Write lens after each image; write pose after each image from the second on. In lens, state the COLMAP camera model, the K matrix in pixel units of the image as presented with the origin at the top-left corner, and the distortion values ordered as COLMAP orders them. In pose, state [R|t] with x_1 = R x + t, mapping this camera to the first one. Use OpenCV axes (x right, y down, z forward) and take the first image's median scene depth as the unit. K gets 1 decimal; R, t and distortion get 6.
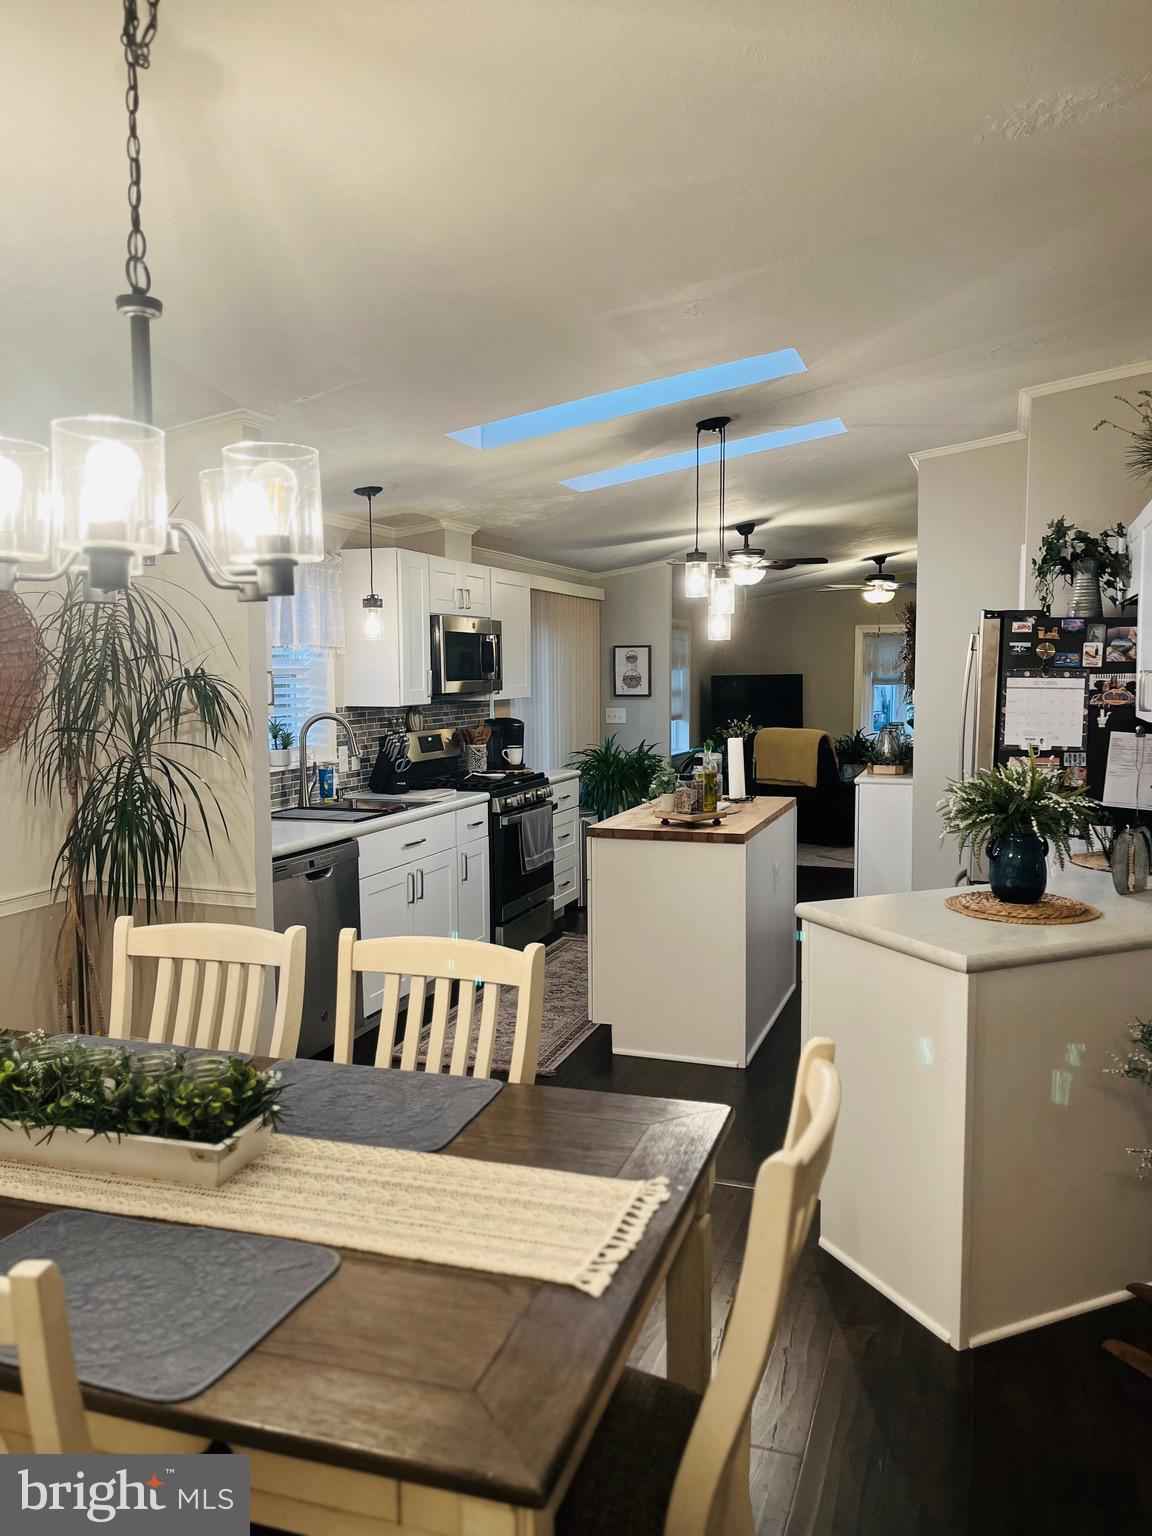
lens RADIAL K [[1159.1, 0, 582.7], [0, 1159.1, 766.5], [0, 0, 1]] dist [0.051361, -0.063286]
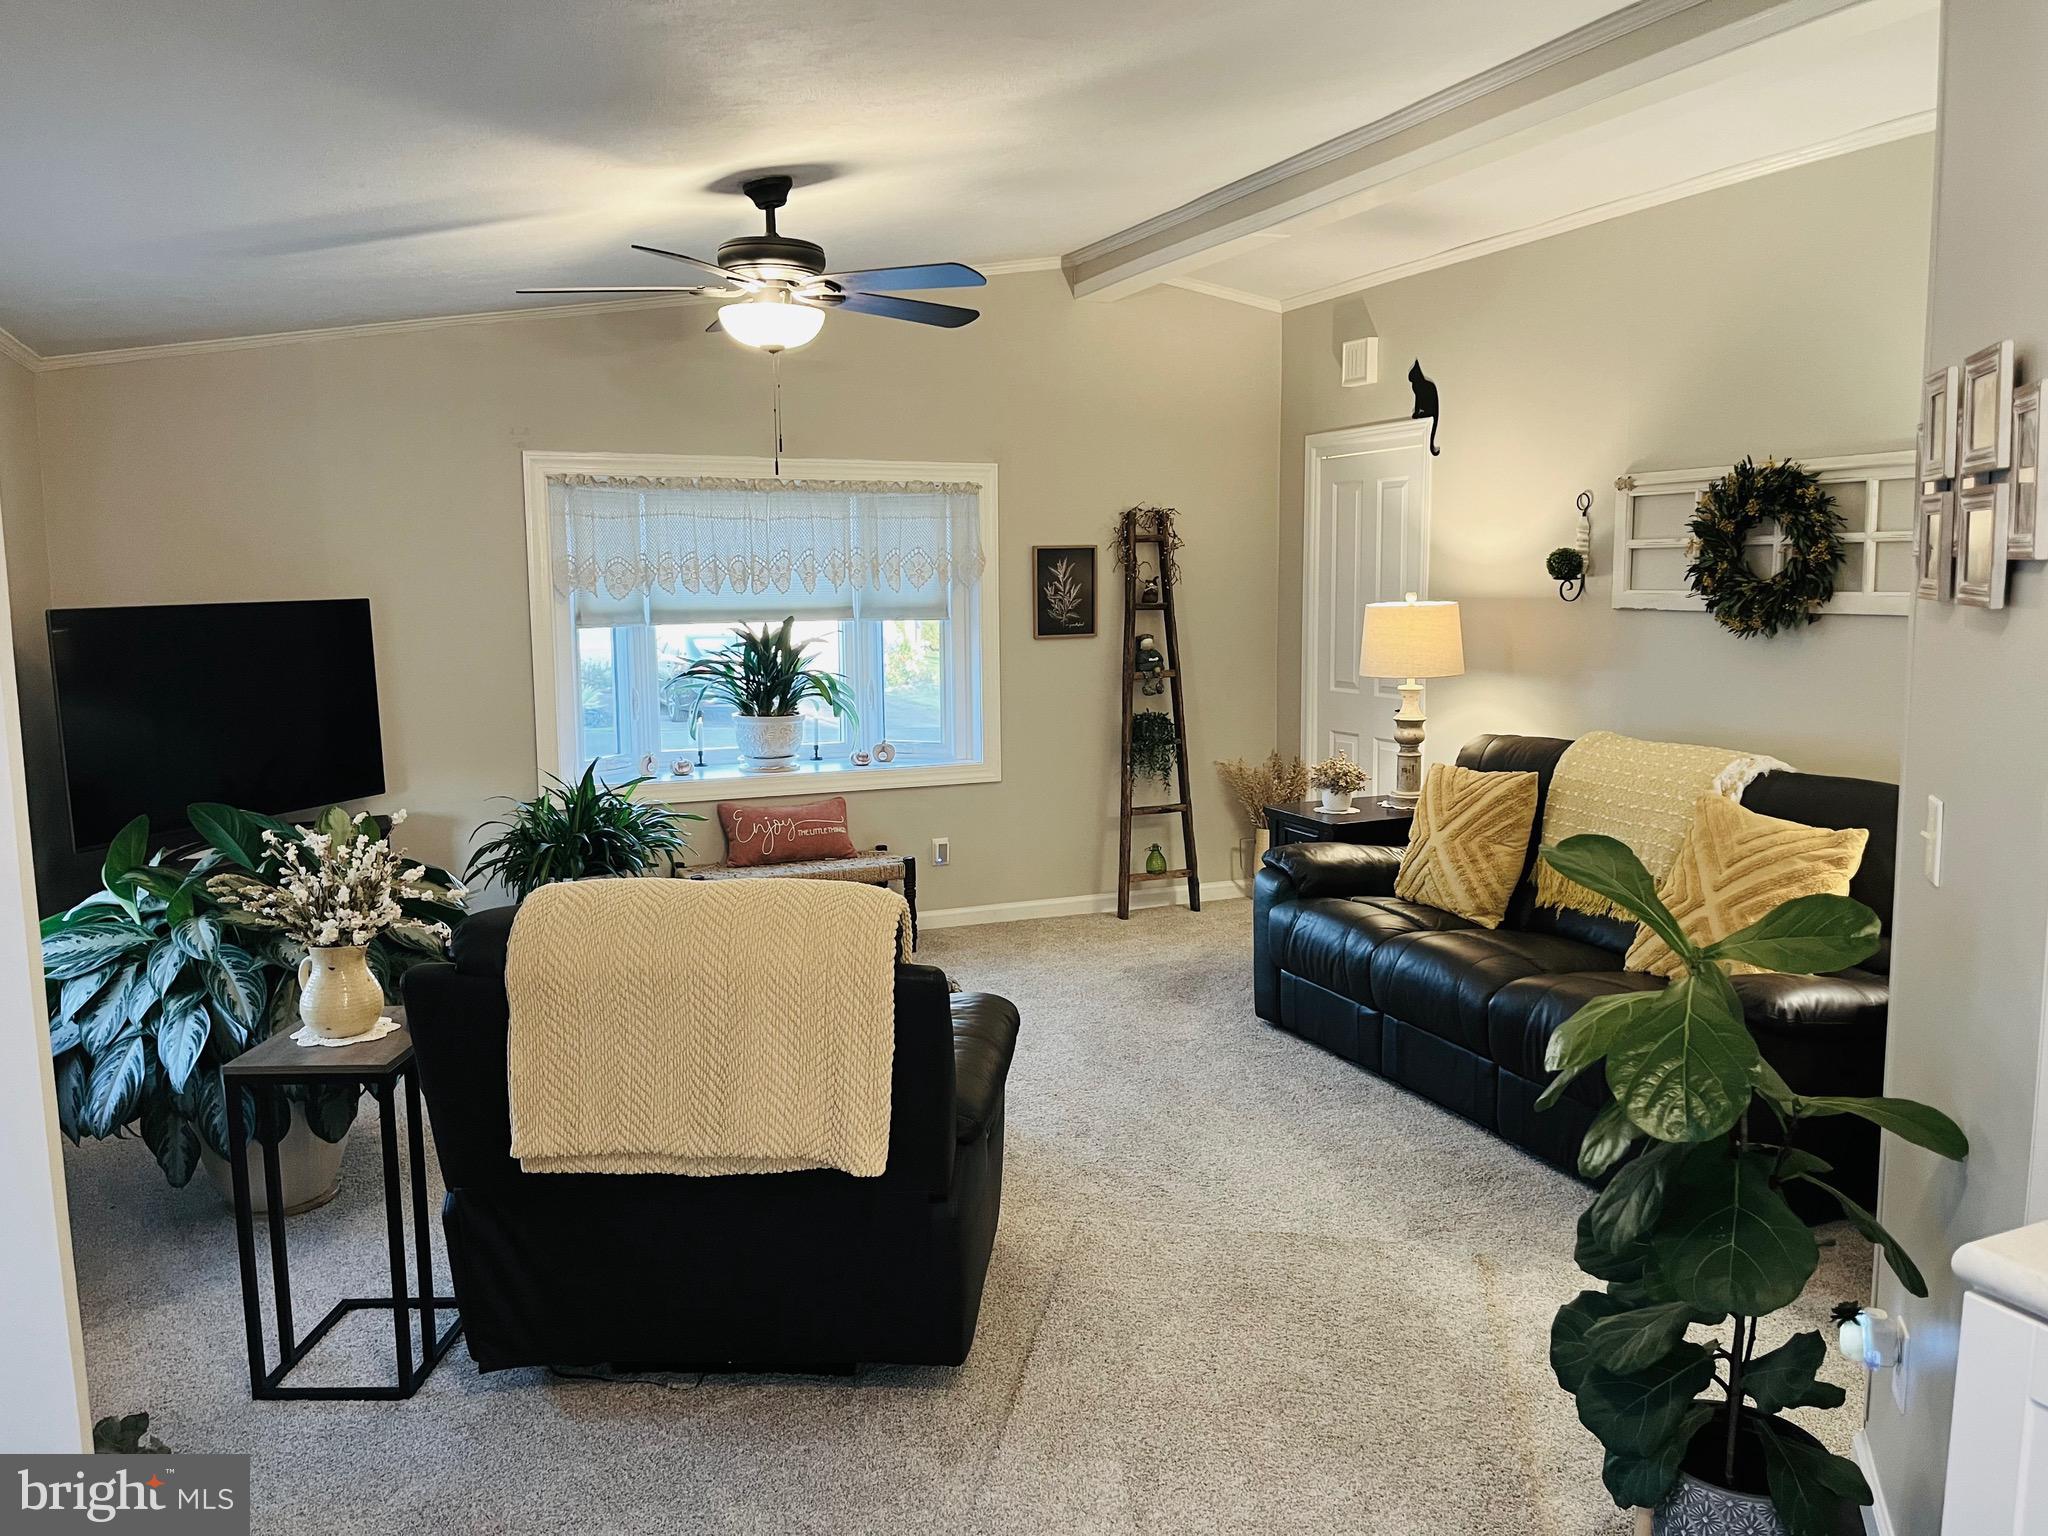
lens RADIAL K [[1545.5, 0, 1028.5], [0, 1545.5, 759.4], [0, 0, 1]] dist [0.051361, -0.063286]
pose [[0.745476, -0.082144, 0.661451, 0.048080], [0.055067, 0.996574, 0.061700, -0.054257], [-0.664253, -0.009572, 0.747446, 0.584013]]
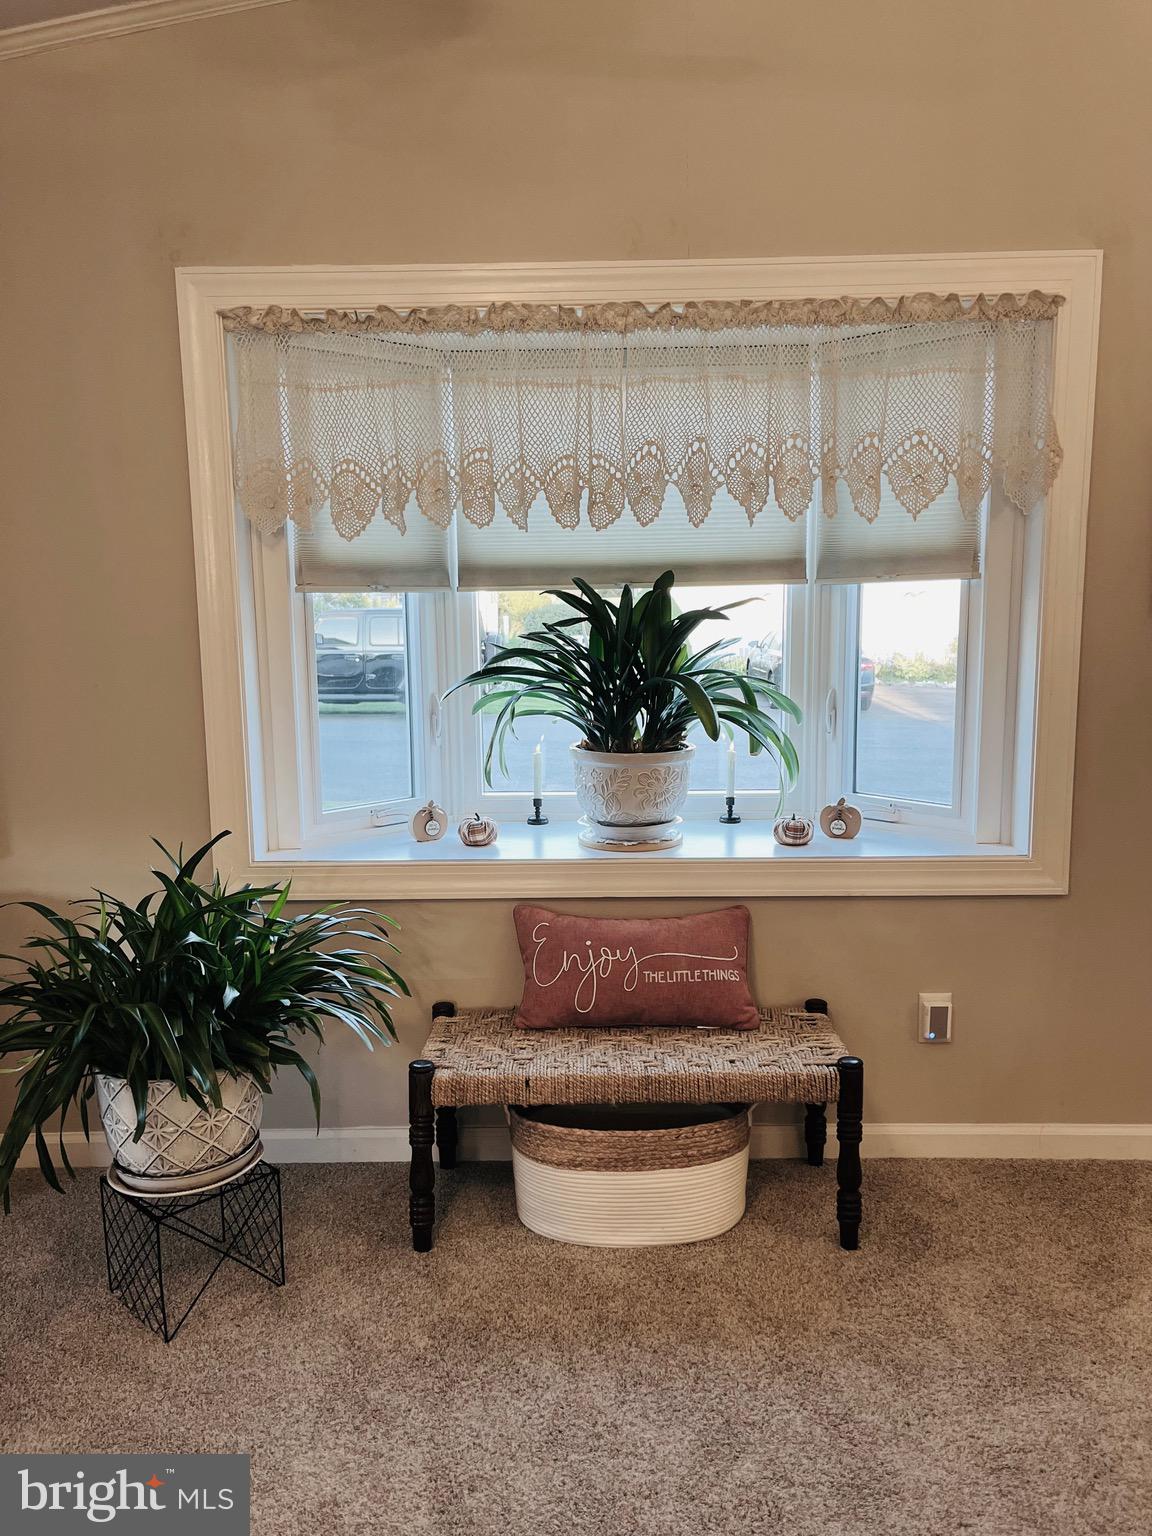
lens RADIAL K [[1159.1, 0, 582.4], [0, 1159.1, 776.9], [0, 0, 1]] dist [0.051361, -0.063286]
pose [[0.955537, -0.056520, 0.289403, 0.238246], [0.033794, 0.995982, 0.082936, -0.054918], [-0.292928, -0.069469, 0.953608, 0.802431]]
